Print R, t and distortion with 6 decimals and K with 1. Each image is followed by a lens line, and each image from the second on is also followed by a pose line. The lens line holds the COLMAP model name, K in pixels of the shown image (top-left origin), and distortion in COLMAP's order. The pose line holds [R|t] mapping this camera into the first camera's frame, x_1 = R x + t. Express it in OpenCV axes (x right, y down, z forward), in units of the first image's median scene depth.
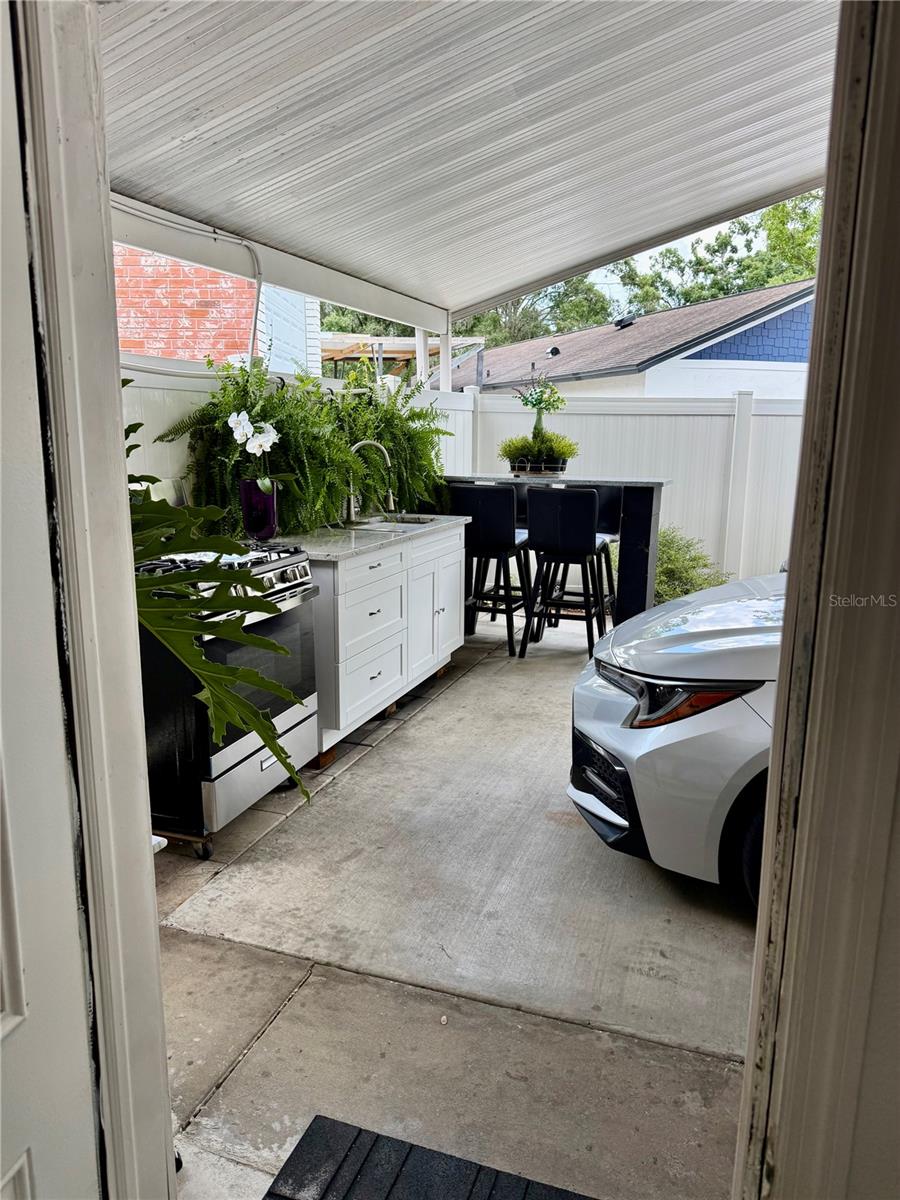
lens RADIAL K [[860.9, 0, 450.0], [0, 860.9, 600.0], [0, 0, 1]] dist [0.001720, -0.002050]
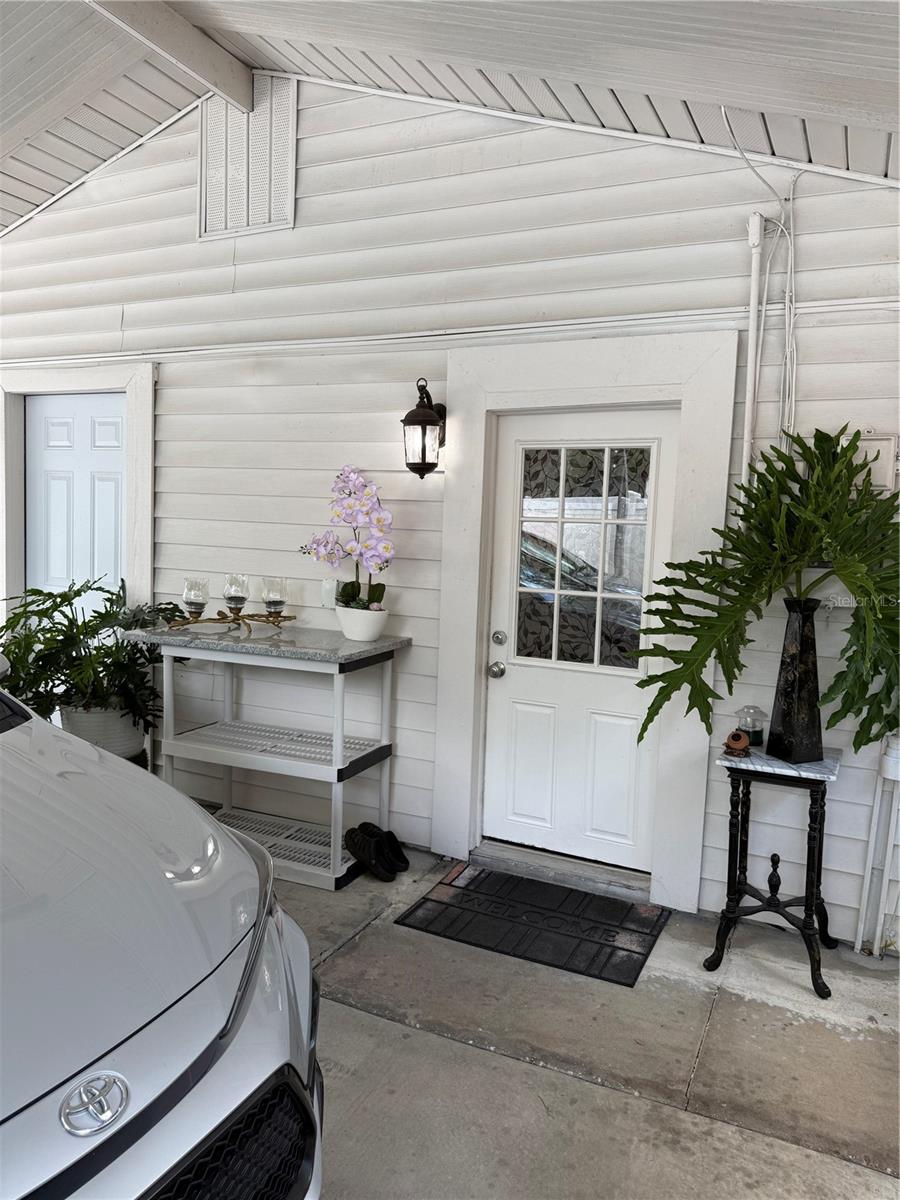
lens RADIAL K [[860.9, 0, 450.0], [0, 860.9, 600.0], [0, 0, 1]] dist [0.001720, -0.002050]
pose [[-0.992378, -0.058306, 0.108567, 0.029677], [-0.025075, 0.958097, 0.285345, -0.396854], [-0.120655, 0.280447, -0.952256, 1.984052]]
